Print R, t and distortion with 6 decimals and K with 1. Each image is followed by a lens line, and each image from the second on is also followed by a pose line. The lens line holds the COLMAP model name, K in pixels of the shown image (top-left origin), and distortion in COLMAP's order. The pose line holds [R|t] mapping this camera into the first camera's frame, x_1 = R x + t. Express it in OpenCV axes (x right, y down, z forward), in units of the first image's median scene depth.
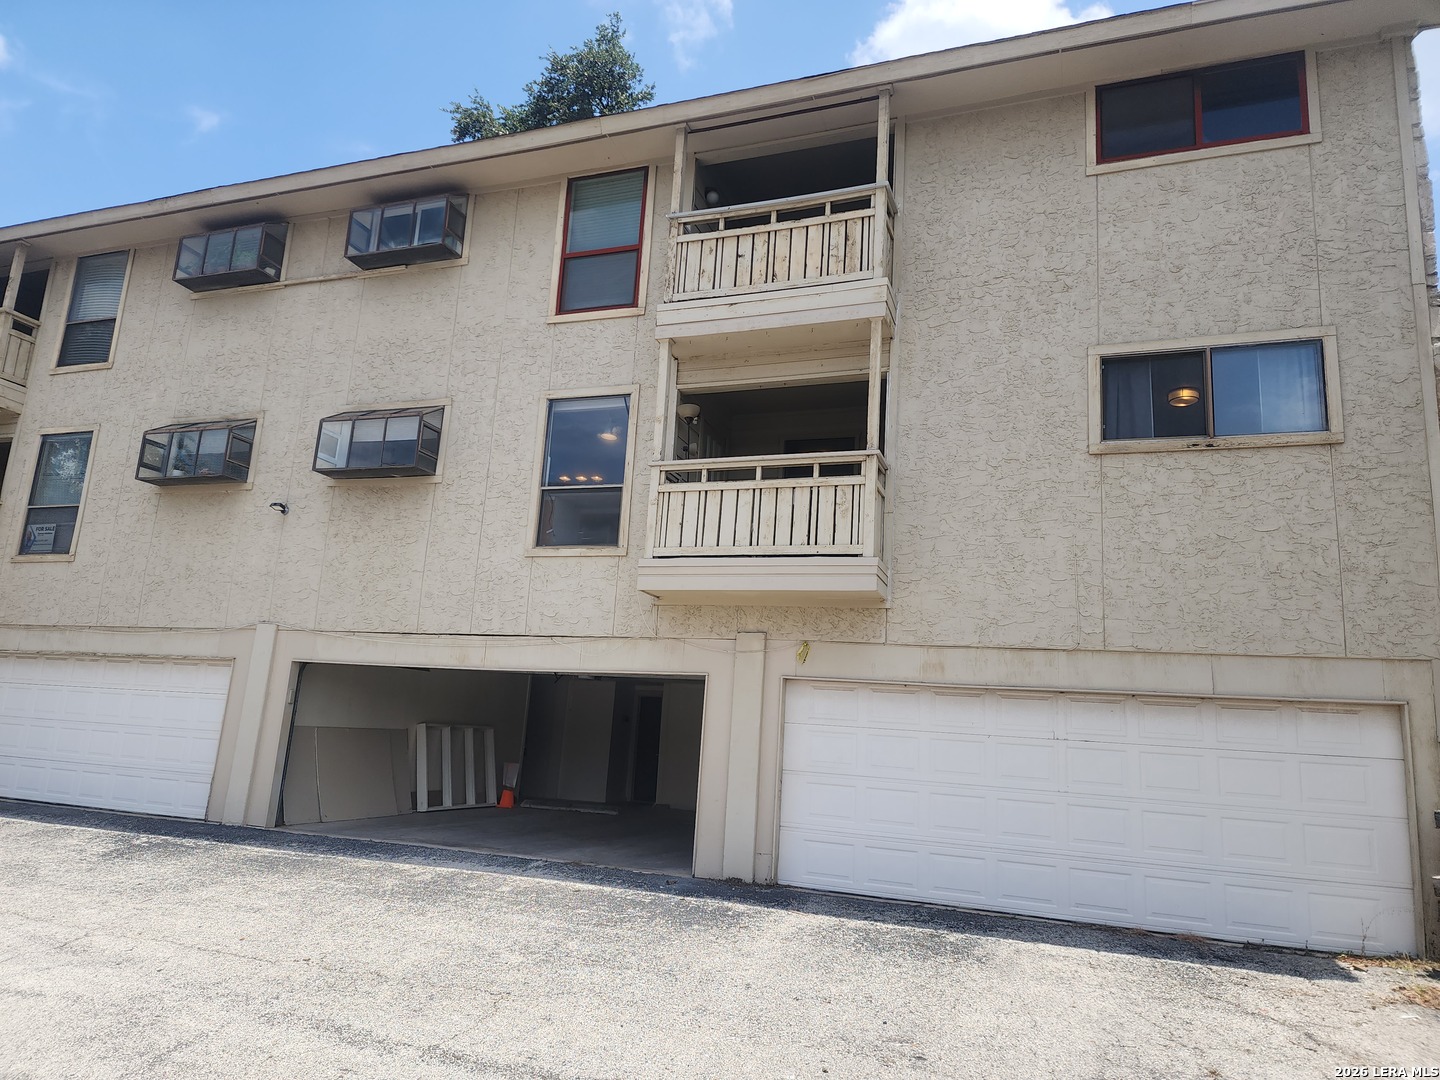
lens RADIAL K [[987.4, 0, 717.6], [0, 987.4, 541.0], [0, 0, 1]] dist [0.054841, -0.053390]
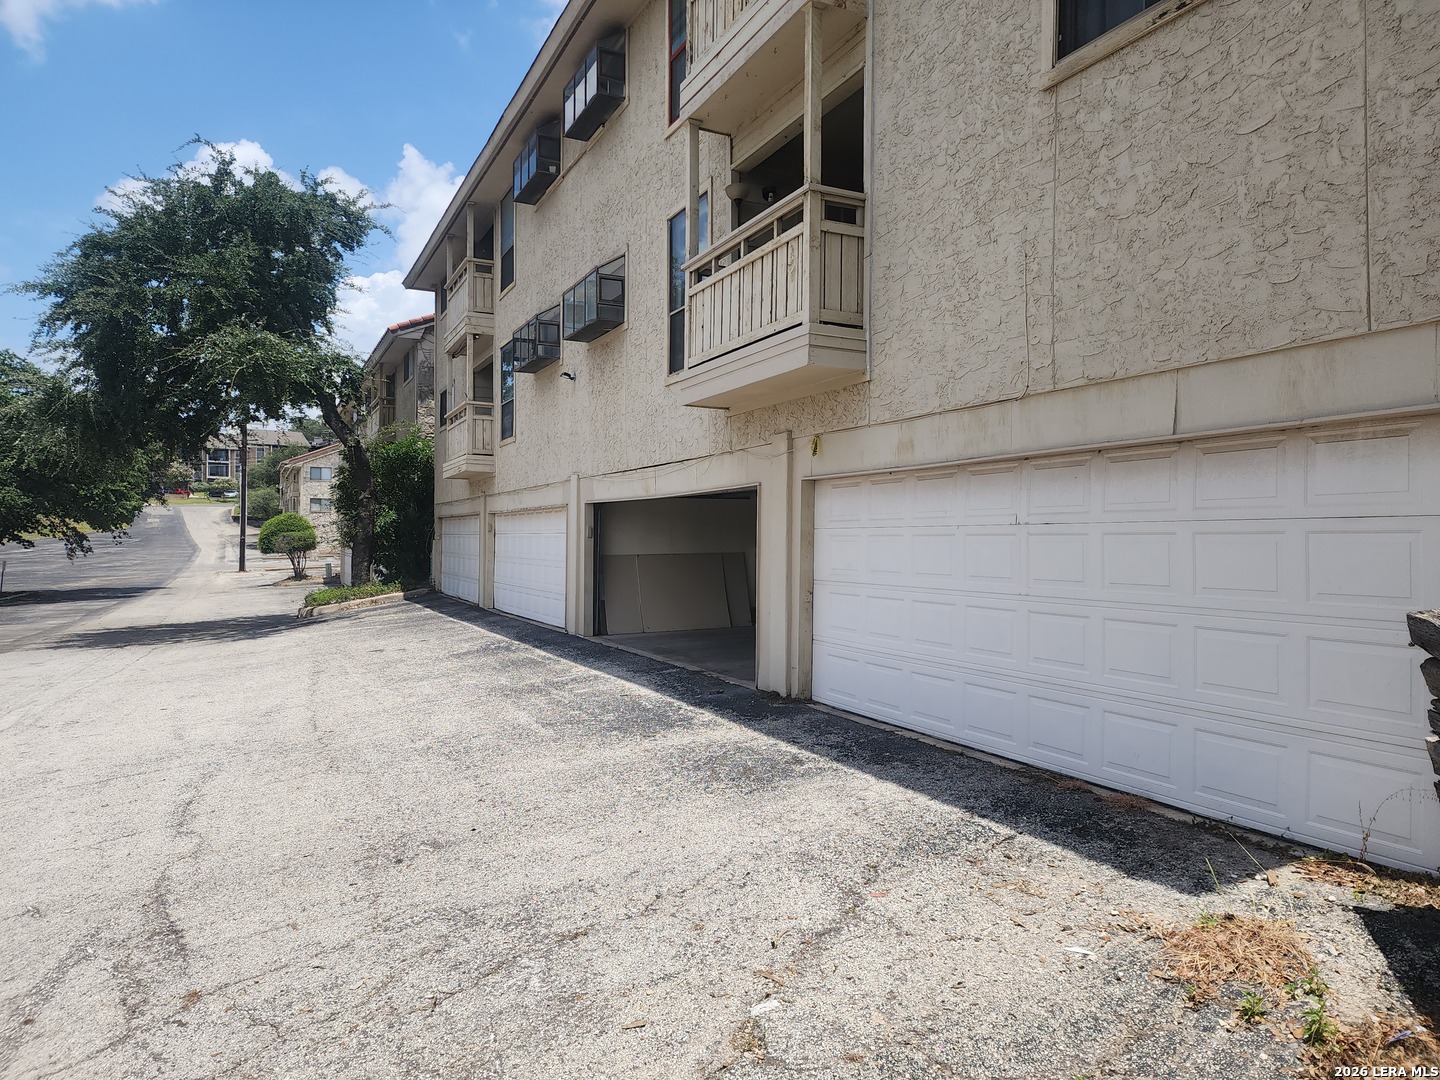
lens RADIAL K [[987.4, 0, 721.3], [0, 987.4, 538.5], [0, 0, 1]] dist [0.054841, -0.053390]
pose [[0.725398, -0.069981, -0.684763, 0.669040], [0.192852, 0.975638, 0.104588, 0.092317], [0.660762, -0.207926, 0.721222, 0.338245]]
